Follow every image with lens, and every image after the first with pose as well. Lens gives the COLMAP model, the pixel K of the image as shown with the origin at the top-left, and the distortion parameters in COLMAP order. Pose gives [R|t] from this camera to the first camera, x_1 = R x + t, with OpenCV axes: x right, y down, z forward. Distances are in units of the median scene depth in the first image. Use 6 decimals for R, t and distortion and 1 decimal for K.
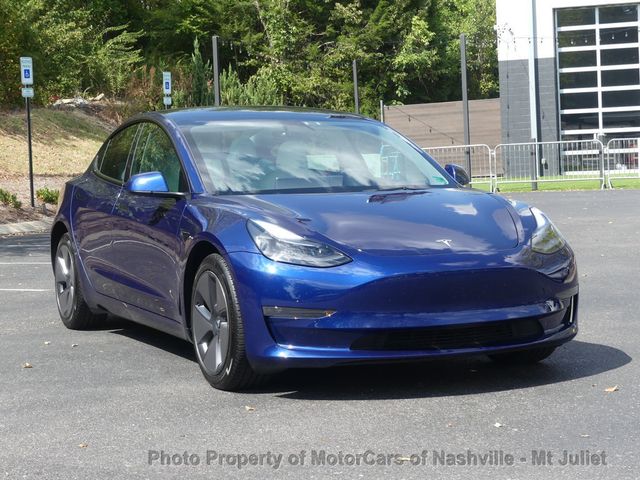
lens RADIAL K [[1338.2, 0, 320.6], [0, 1338.2, 239.9], [0, 0, 1]] dist [-0.052680, 0.000000]
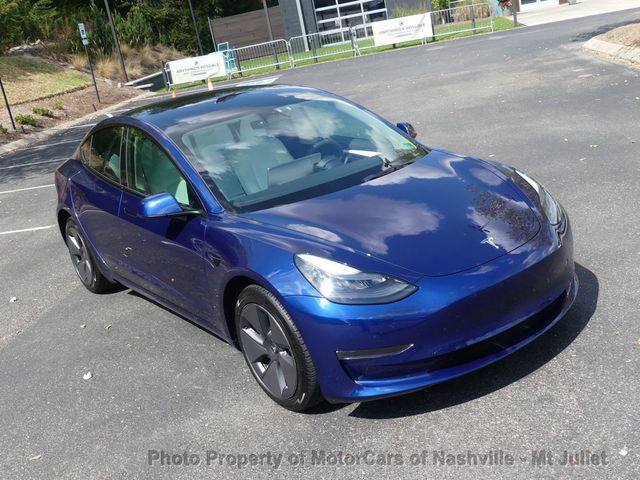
lens RADIAL K [[697.2, 0, 333.5], [0, 697.2, 242.3], [0, 0, 1]] dist [-0.025056, 0.000000]
pose [[0.964186, -0.196357, 0.178298, -0.018254], [0.150762, 0.958828, 0.240664, -0.022688], [-0.218214, -0.205164, 0.954091, 0.080761]]
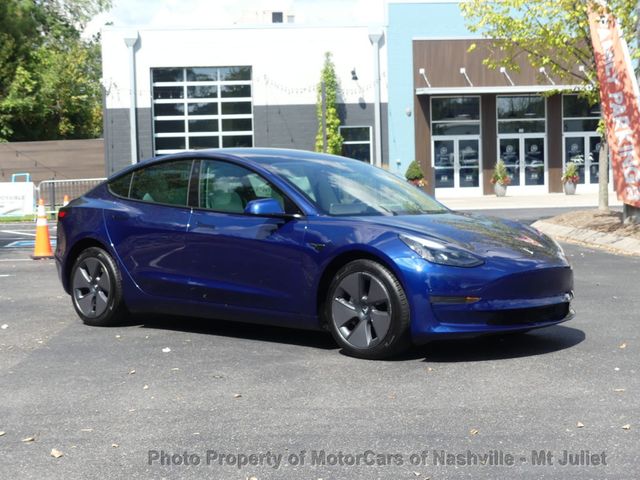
lens RADIAL K [[1125.8, 0, 319.4], [0, 1125.8, 239.8], [0, 0, 1]] dist [-0.026297, 0.000000]
pose [[0.919827, -0.003128, 0.392311, -0.093140], [0.009534, 0.999851, -0.014382, 0.000879], [-0.392208, 0.016969, 0.919720, -0.006703]]
